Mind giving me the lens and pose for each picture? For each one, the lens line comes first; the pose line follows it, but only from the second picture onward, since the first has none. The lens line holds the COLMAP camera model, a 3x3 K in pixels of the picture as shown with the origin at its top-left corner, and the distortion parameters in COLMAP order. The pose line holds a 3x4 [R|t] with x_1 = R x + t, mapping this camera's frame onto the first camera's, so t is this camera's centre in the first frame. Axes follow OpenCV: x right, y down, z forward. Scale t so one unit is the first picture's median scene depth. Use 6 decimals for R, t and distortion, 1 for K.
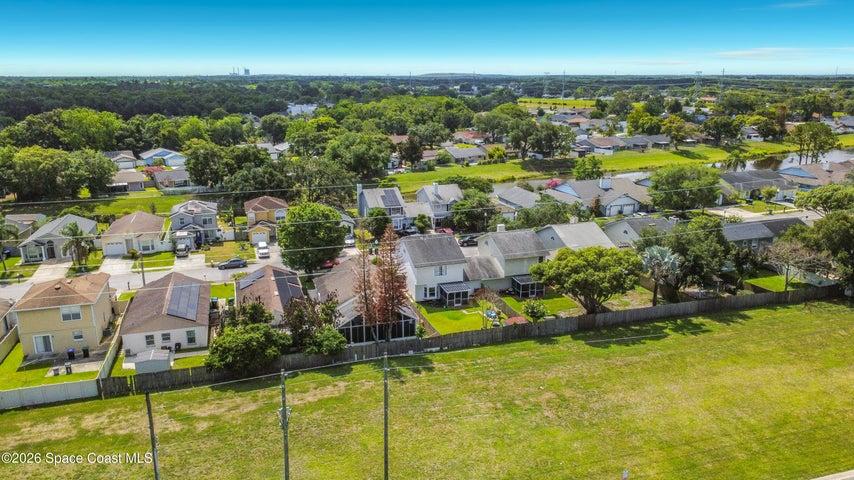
lens RADIAL K [[621.4, 0, 423.4], [0, 621.4, 232.7], [0, 0, 1]] dist [-0.003288, 0.000920]
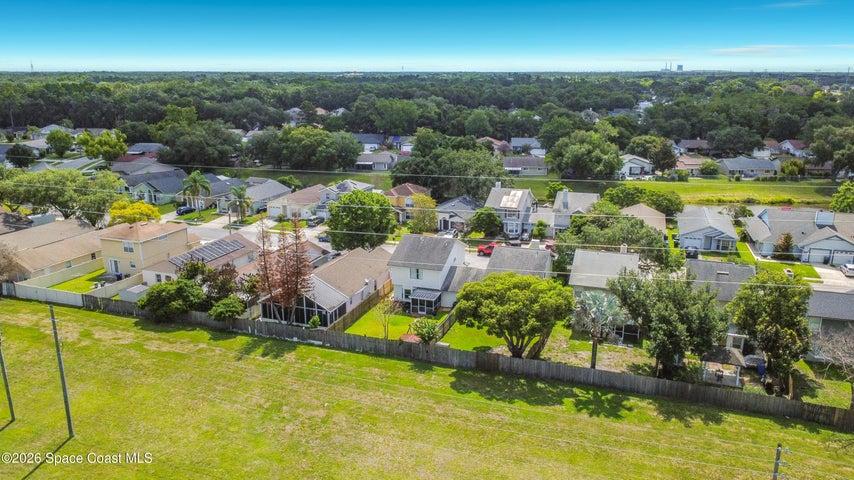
lens RADIAL K [[629.2, 0, 428.7], [0, 629.2, 209.7], [0, 0, 1]] dist [-0.004252, -0.000943]
pose [[0.804213, 0.130212, -0.579902, 0.556112], [-0.148214, 0.988818, 0.016486, -0.052003], [0.575564, 0.072692, 0.814520, 0.203035]]
